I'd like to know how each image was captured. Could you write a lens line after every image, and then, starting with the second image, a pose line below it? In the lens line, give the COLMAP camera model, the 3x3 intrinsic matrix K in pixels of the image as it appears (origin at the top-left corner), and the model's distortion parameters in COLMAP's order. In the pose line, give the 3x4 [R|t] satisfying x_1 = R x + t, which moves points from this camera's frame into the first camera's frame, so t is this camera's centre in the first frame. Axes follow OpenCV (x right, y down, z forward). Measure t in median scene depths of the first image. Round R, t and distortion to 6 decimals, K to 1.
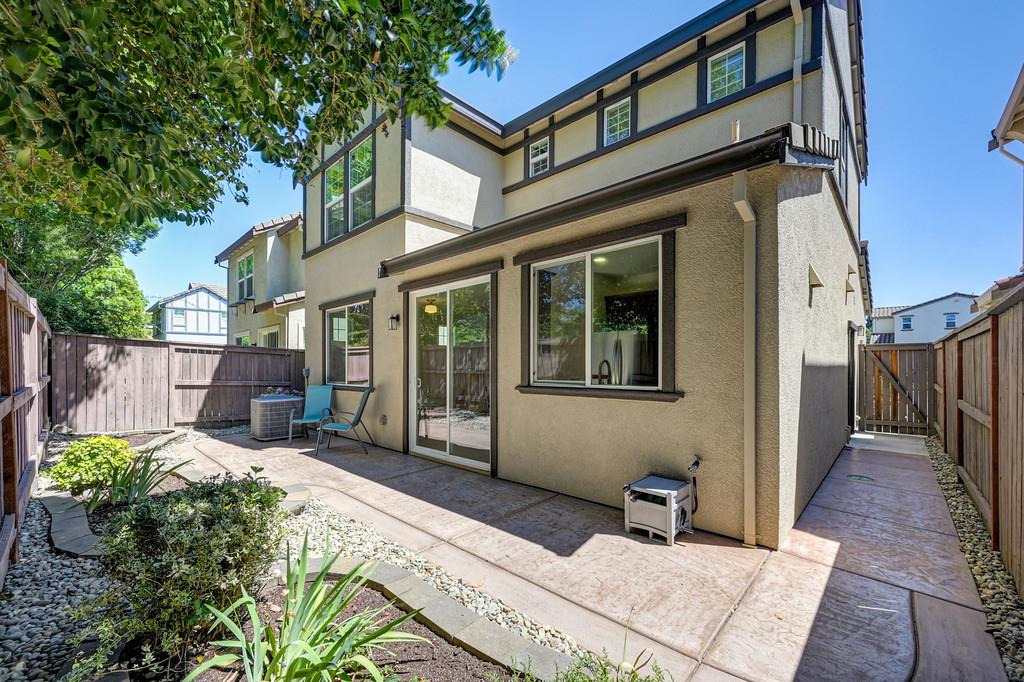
lens RADIAL K [[406.3, 0, 509.4], [0, 406.3, 364.9], [0, 0, 1]] dist [-0.000338, -0.000069]
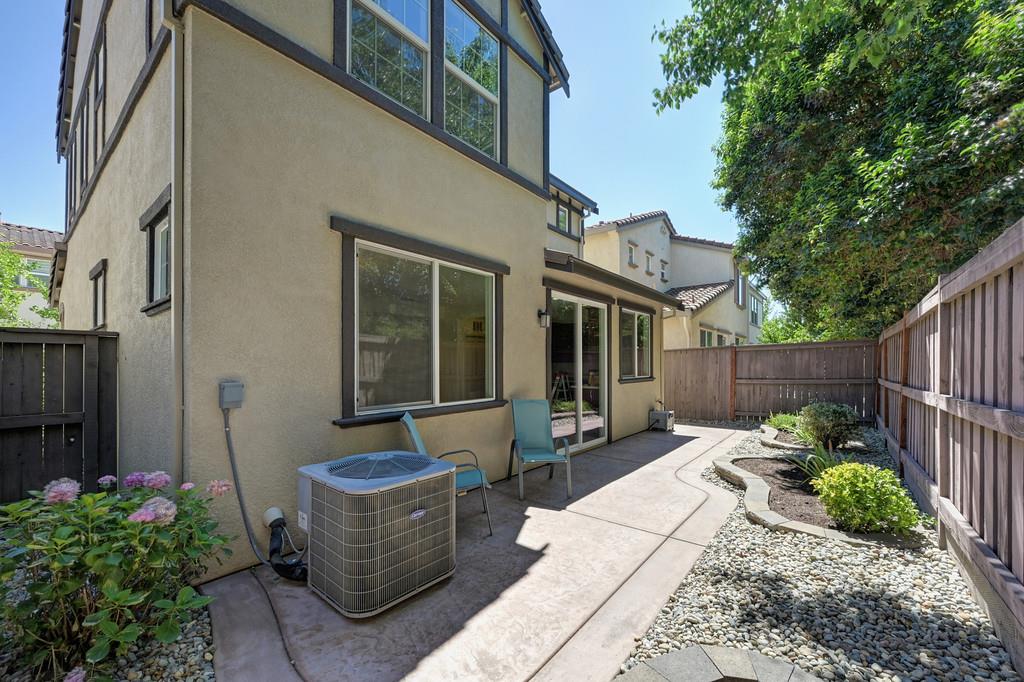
lens RADIAL K [[406.3, 0, 509.4], [0, 406.3, 364.9], [0, 0, 1]] dist [-0.000338, -0.000069]
pose [[-0.078122, 0.000153, 0.996944, -1.337506], [-0.003571, 0.999994, -0.000433, -0.006421], [-0.996937, -0.003594, -0.078121, 1.329886]]
